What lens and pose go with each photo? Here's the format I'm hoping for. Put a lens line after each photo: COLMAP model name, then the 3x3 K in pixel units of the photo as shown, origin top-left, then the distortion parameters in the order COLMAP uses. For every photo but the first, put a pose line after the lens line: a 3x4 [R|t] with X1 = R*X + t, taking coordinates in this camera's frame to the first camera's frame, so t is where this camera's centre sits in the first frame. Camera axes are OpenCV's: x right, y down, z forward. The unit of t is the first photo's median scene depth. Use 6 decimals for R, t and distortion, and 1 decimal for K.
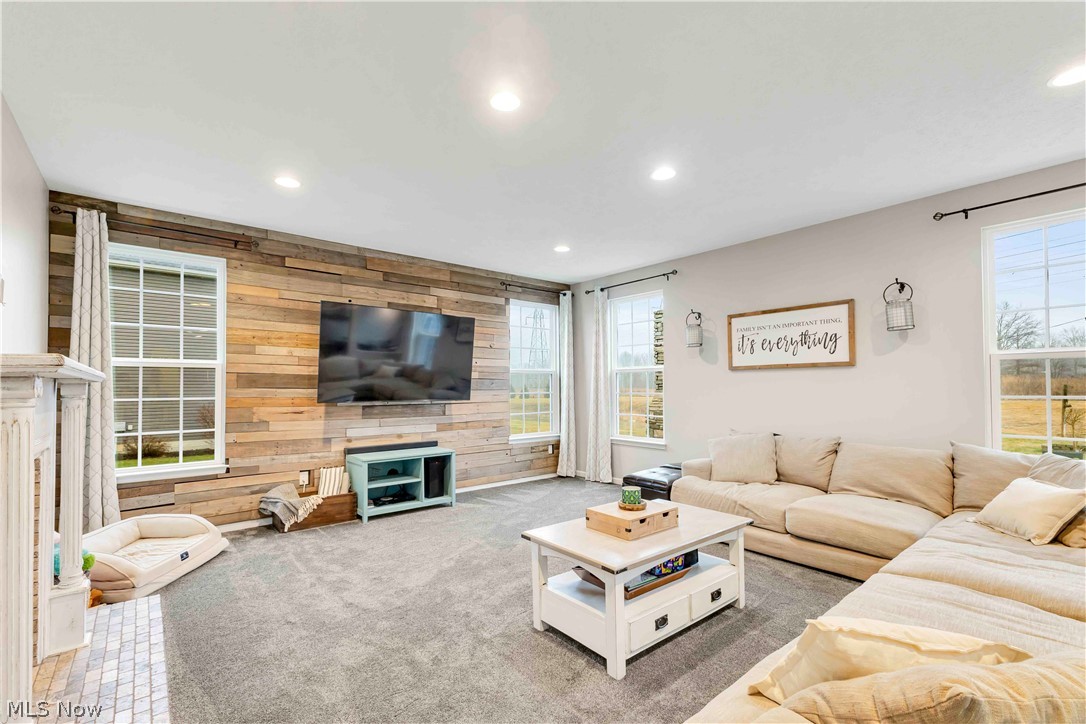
lens RADIAL K [[480.4, 0, 544.0], [0, 480.4, 382.2], [0, 0, 1]] dist [0.019573, -0.003352]
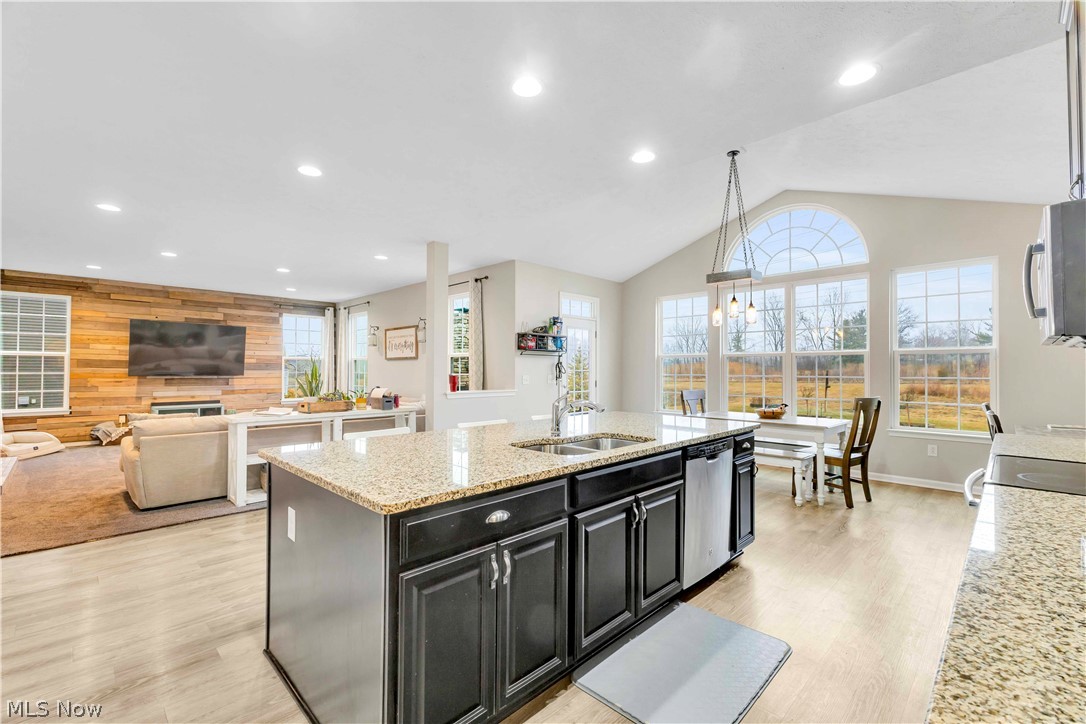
lens RADIAL K [[480.4, 0, 545.0], [0, 480.4, 364.7], [0, 0, 1]] dist [0.019573, -0.003352]
pose [[0.996286, 0.009409, 0.085585, 0.910450], [-0.009397, 0.999956, -0.000537, -0.013167], [-0.085587, -0.000269, 0.996331, -0.924265]]
